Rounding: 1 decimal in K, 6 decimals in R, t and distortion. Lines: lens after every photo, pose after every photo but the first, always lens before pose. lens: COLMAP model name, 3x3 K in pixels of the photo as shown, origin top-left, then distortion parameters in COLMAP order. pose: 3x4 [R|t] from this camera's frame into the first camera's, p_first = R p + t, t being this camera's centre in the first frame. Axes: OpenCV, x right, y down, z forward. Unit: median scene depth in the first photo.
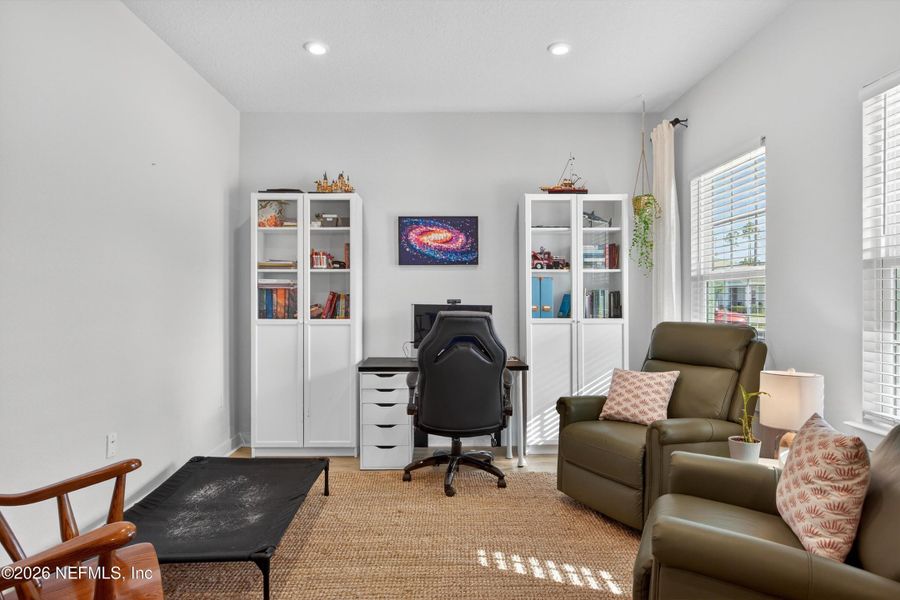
lens RADIAL K [[526.7, 0, 449.8], [0, 526.7, 305.7], [0, 0, 1]] dist [-0.000415, -0.000141]
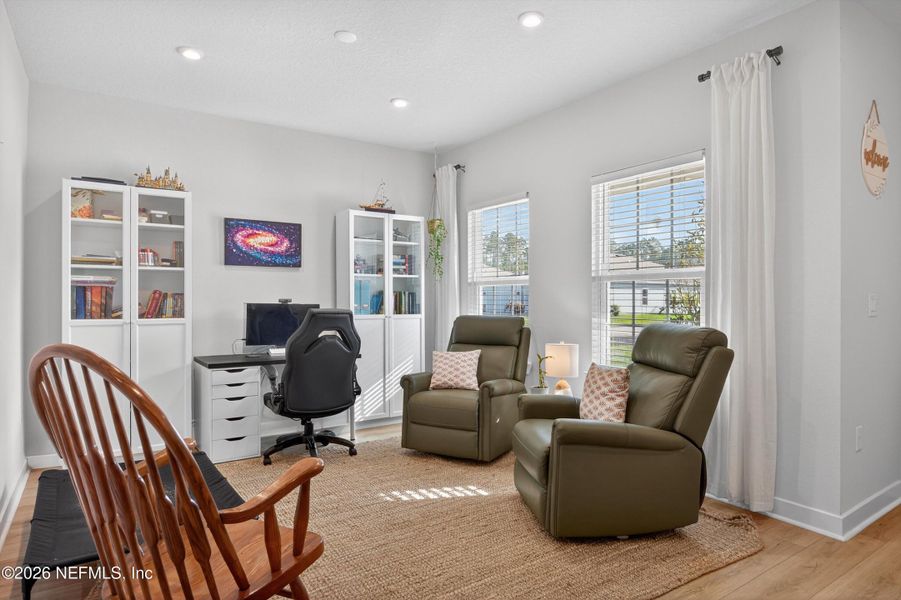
lens RADIAL K [[527.3, 0, 450.3], [0, 527.3, 305.7], [0, 0, 1]] dist [-0.000415, -0.000141]
pose [[0.834334, -0.004202, 0.551243, -0.318263], [0.003786, 0.999991, 0.001892, 0.001969], [-0.551246, 0.000509, 0.834343, -0.107517]]
